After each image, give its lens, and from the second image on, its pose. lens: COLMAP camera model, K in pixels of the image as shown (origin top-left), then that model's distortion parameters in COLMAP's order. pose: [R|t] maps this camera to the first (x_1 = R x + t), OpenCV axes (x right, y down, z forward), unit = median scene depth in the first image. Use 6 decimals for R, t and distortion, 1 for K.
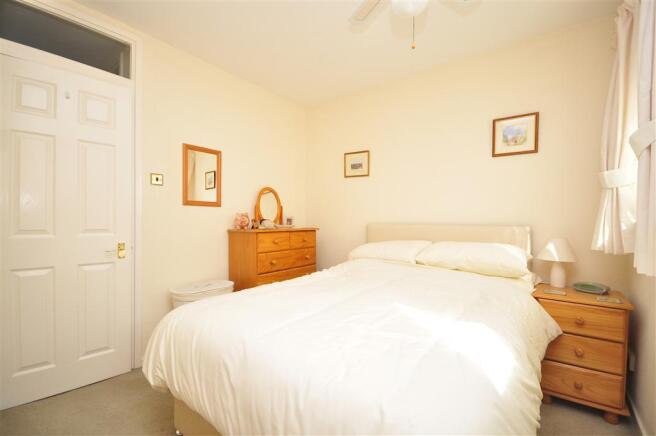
lens RADIAL K [[297.5, 0, 327.2], [0, 297.5, 214.5], [0, 0, 1]] dist [-0.001074, -0.000154]
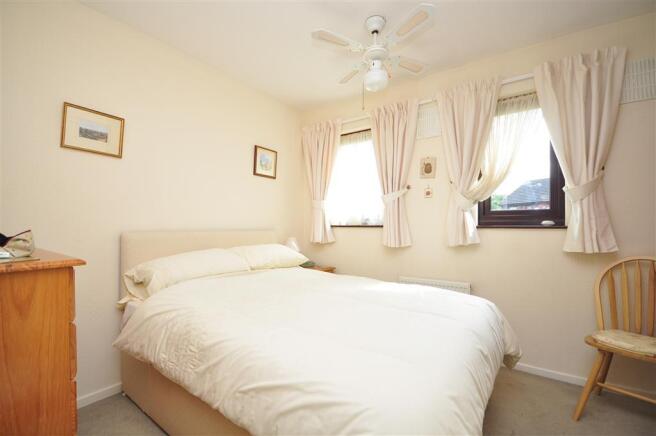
lens RADIAL K [[297.5, 0, 327.2], [0, 297.5, 214.5], [0, 0, 1]] dist [-0.001074, -0.000154]
pose [[-0.050651, 0.039819, 0.997922, -0.526340], [-0.016869, 0.999028, -0.040719, 0.011418], [-0.998574, -0.018896, -0.049930, 0.590811]]
